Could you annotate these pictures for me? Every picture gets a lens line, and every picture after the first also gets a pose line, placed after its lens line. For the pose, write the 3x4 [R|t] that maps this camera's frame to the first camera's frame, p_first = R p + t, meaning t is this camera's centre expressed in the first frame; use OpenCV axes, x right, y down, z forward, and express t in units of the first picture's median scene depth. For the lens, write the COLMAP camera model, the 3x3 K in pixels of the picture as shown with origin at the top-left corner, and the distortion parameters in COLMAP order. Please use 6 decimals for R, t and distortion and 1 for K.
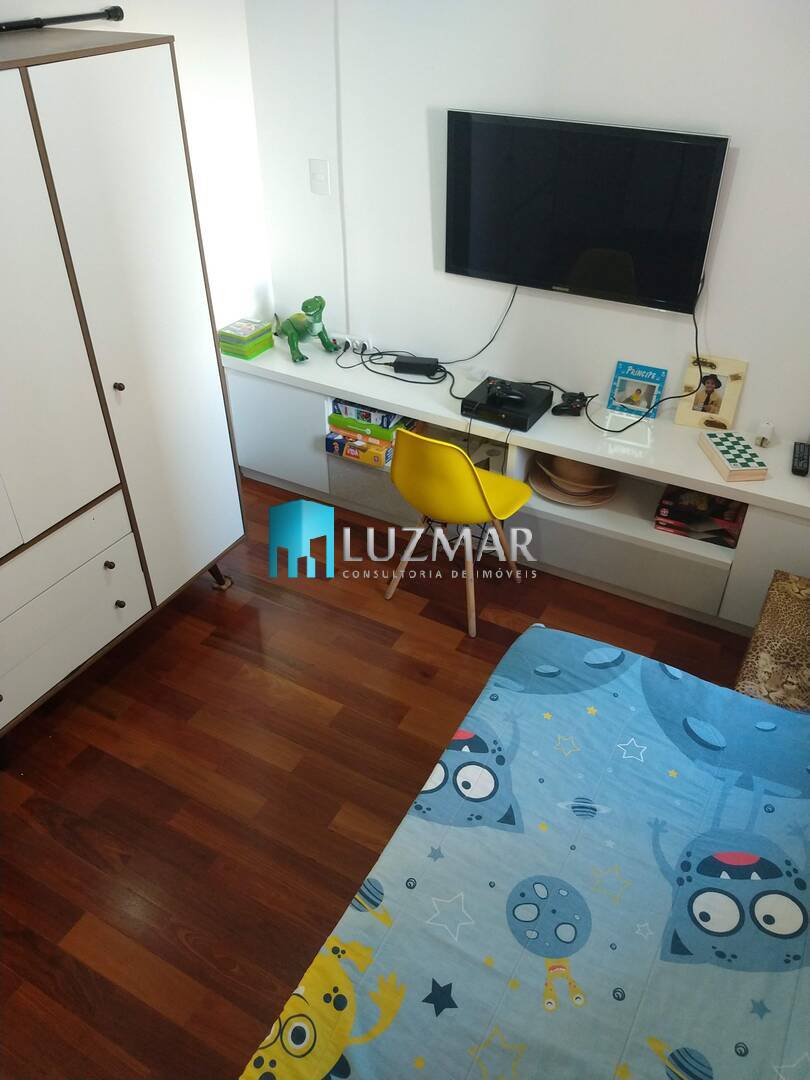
lens RADIAL K [[819.9, 0, 403.9], [0, 819.9, 534.9], [0, 0, 1]] dist [0.282467, -0.565240]
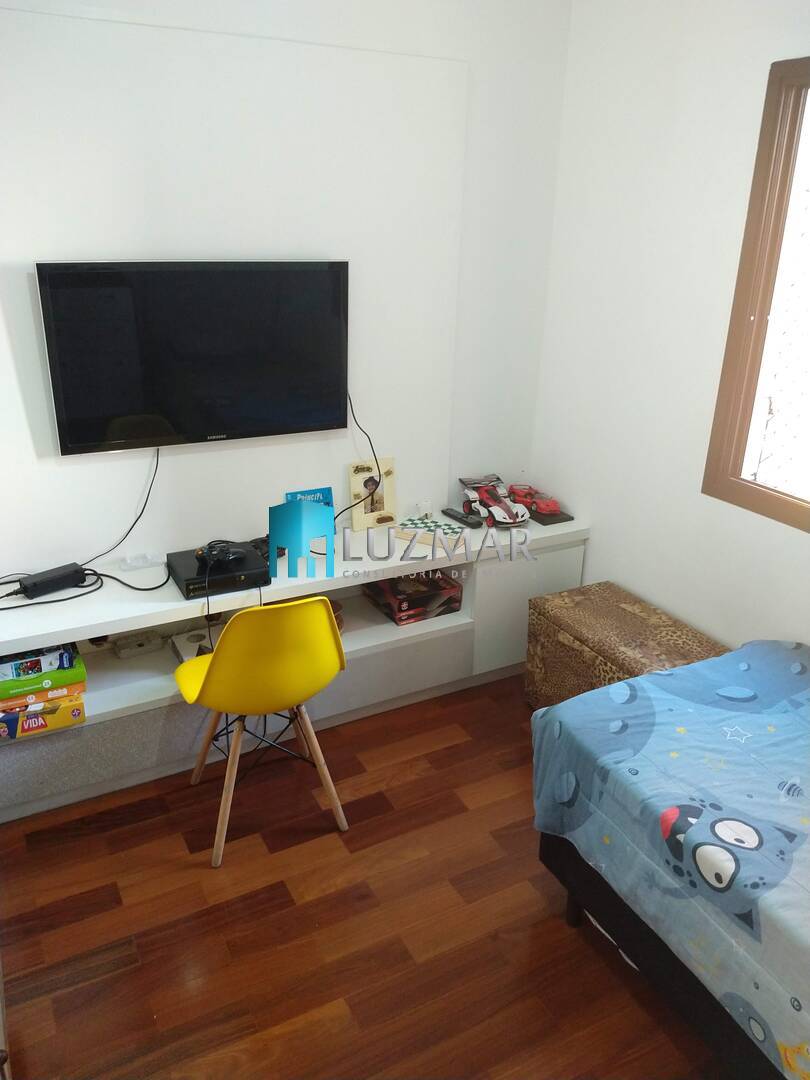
lens RADIAL K [[863.0, 0, 408.0], [0, 863.0, 533.4], [0, 0, 1]] dist [0.385828, -0.696774]
pose [[0.543257, -0.299113, 0.784477, -0.486650], [0.475047, 0.879936, 0.006537, -0.108776], [-0.692245, 0.369112, 0.620124, 0.303644]]
